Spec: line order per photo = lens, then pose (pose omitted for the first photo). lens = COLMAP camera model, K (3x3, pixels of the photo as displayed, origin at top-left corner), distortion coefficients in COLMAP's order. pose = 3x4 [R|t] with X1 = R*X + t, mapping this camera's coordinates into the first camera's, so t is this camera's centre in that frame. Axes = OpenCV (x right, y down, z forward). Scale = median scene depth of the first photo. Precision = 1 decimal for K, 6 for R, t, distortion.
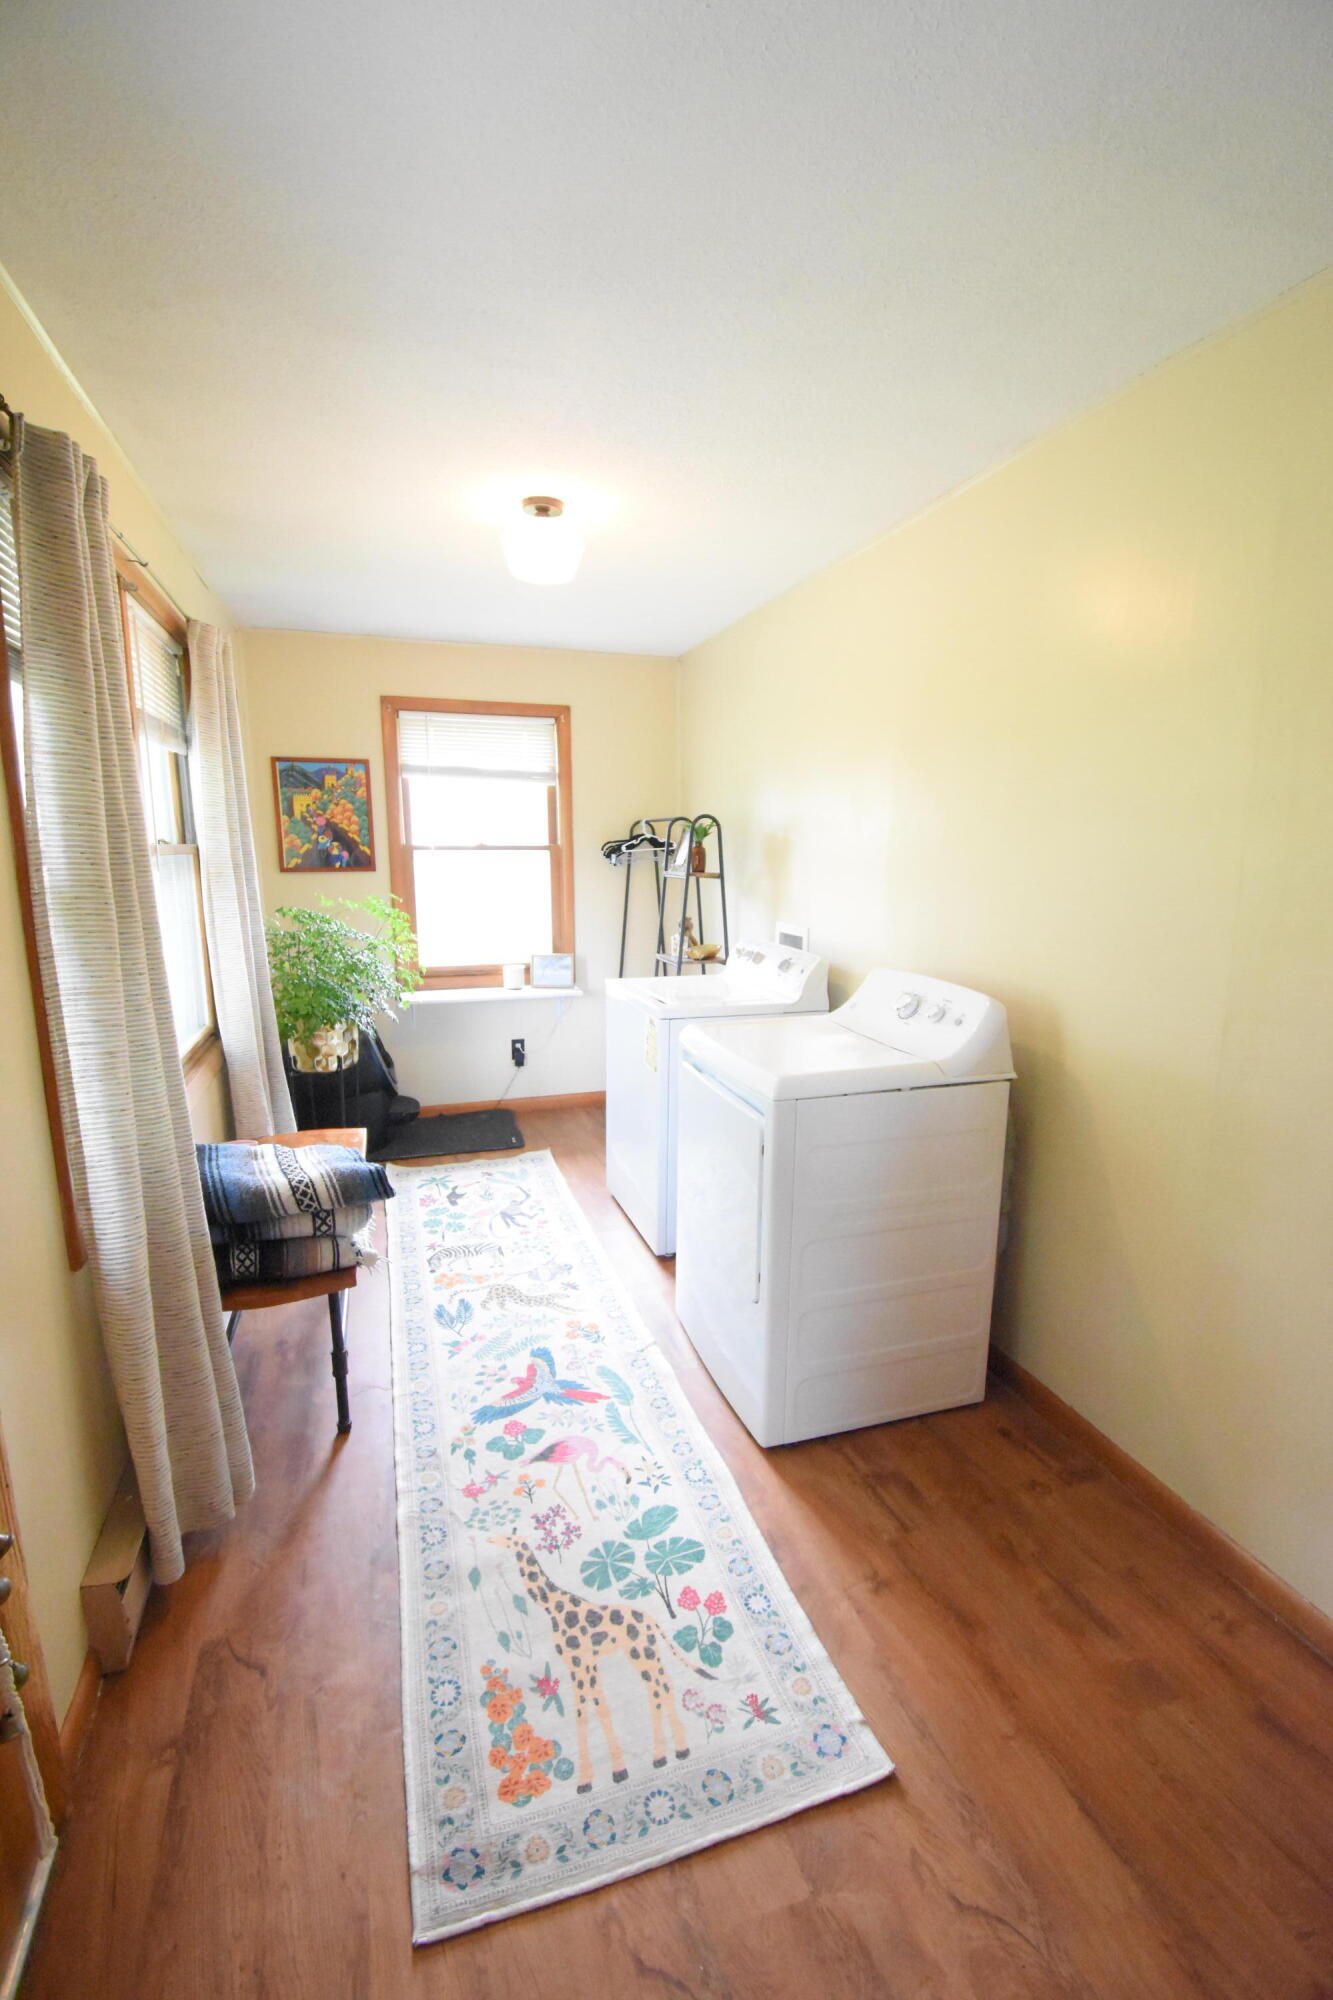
lens RADIAL K [[880.5, 0, 667.3], [0, 880.5, 986.3], [0, 0, 1]] dist [0.013902, -0.022169]
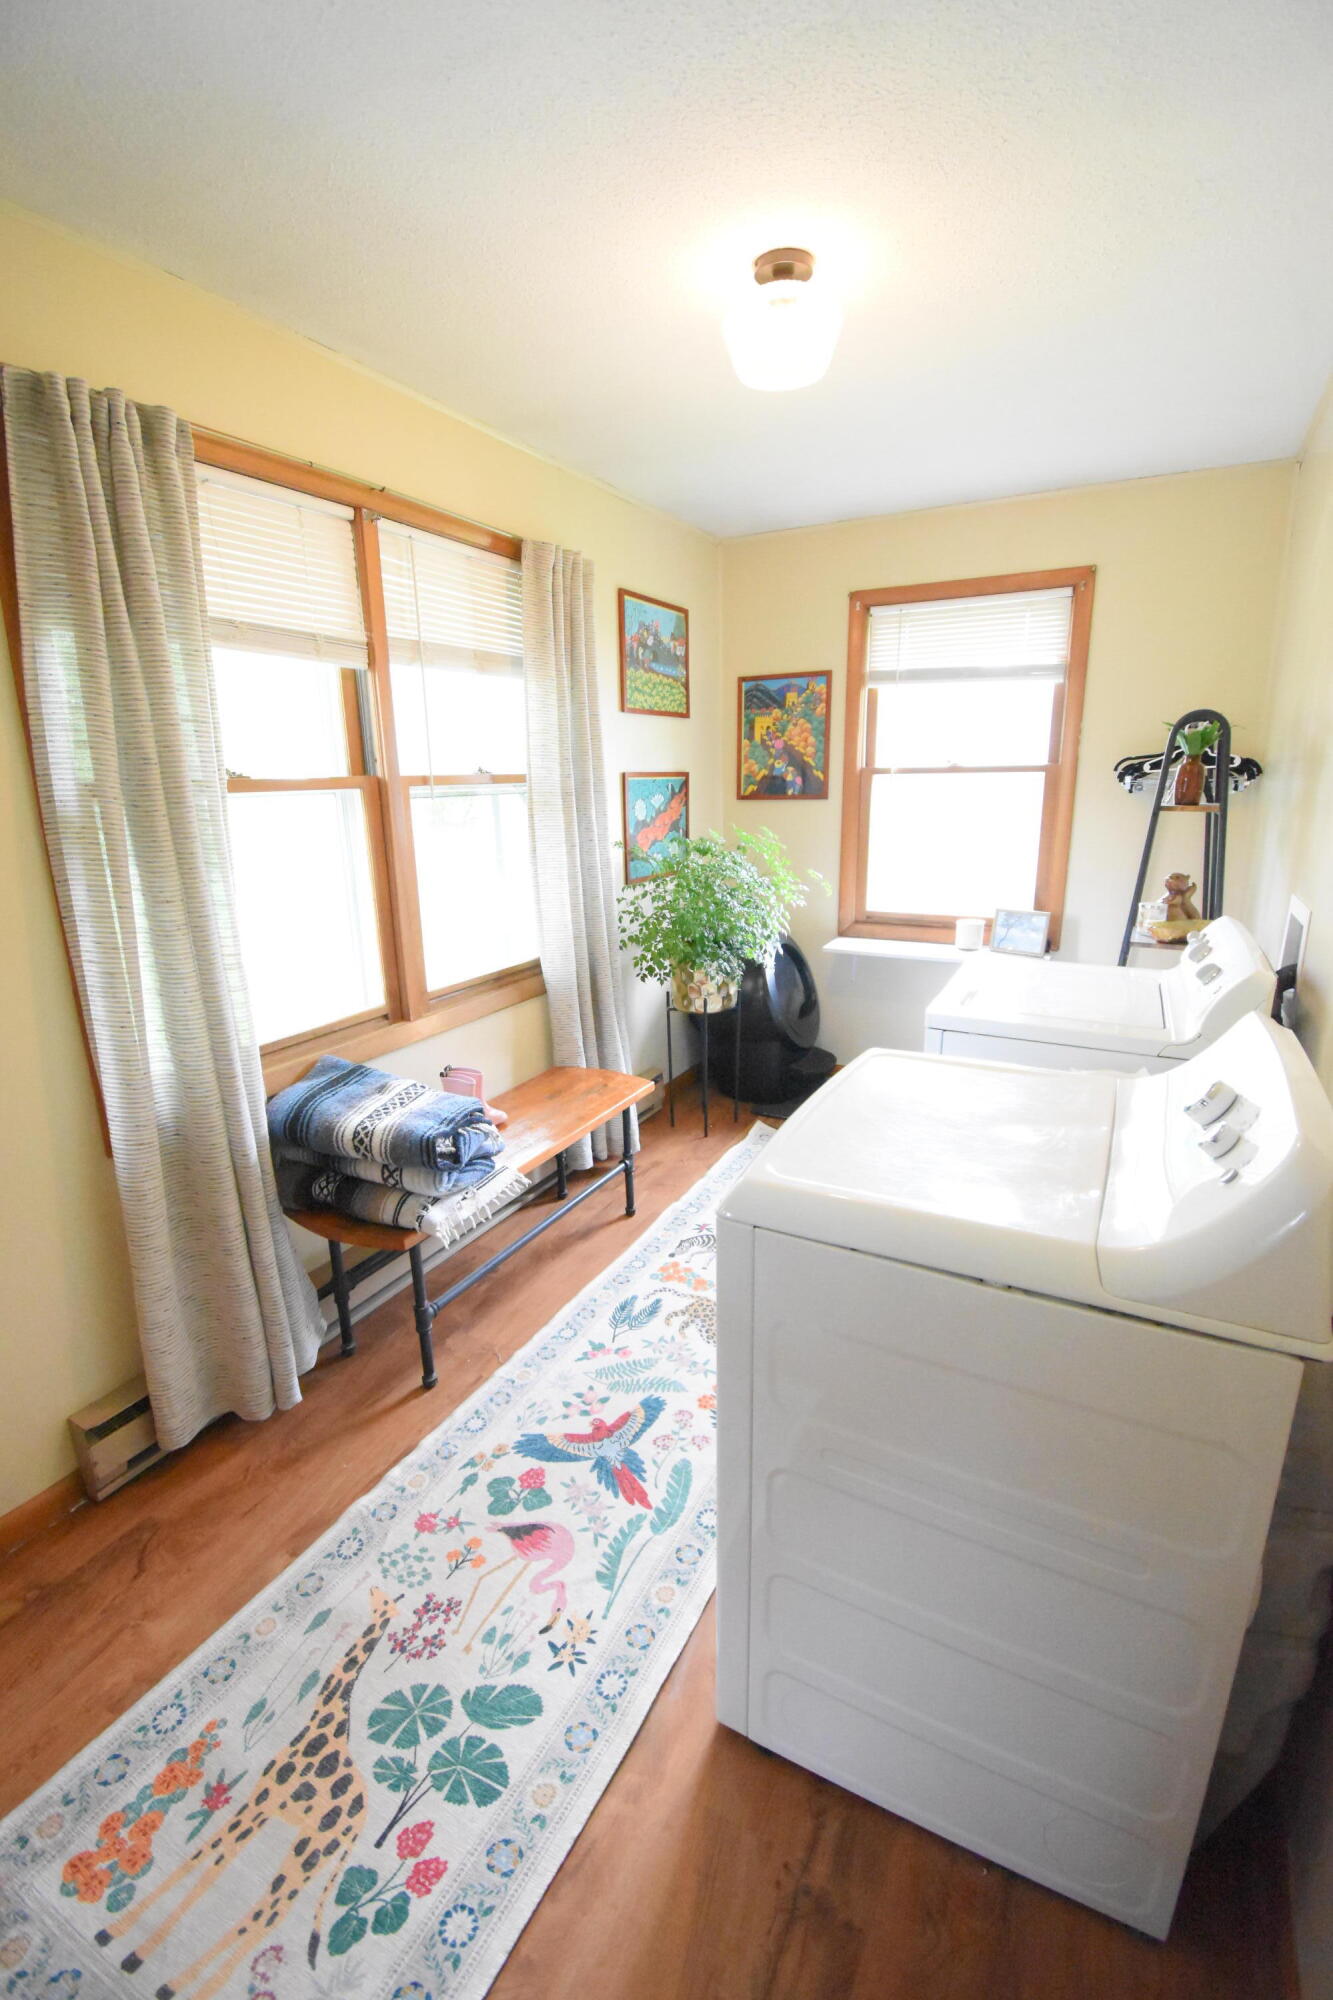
lens RADIAL K [[880.5, 0, 668.1], [0, 880.5, 992.6], [0, 0, 1]] dist [0.013902, -0.022169]
pose [[0.695561, 0.160478, -0.700316, 0.424765], [-0.096463, 0.986769, 0.130312, -0.075867], [0.711962, -0.023085, 0.701838, 0.508183]]
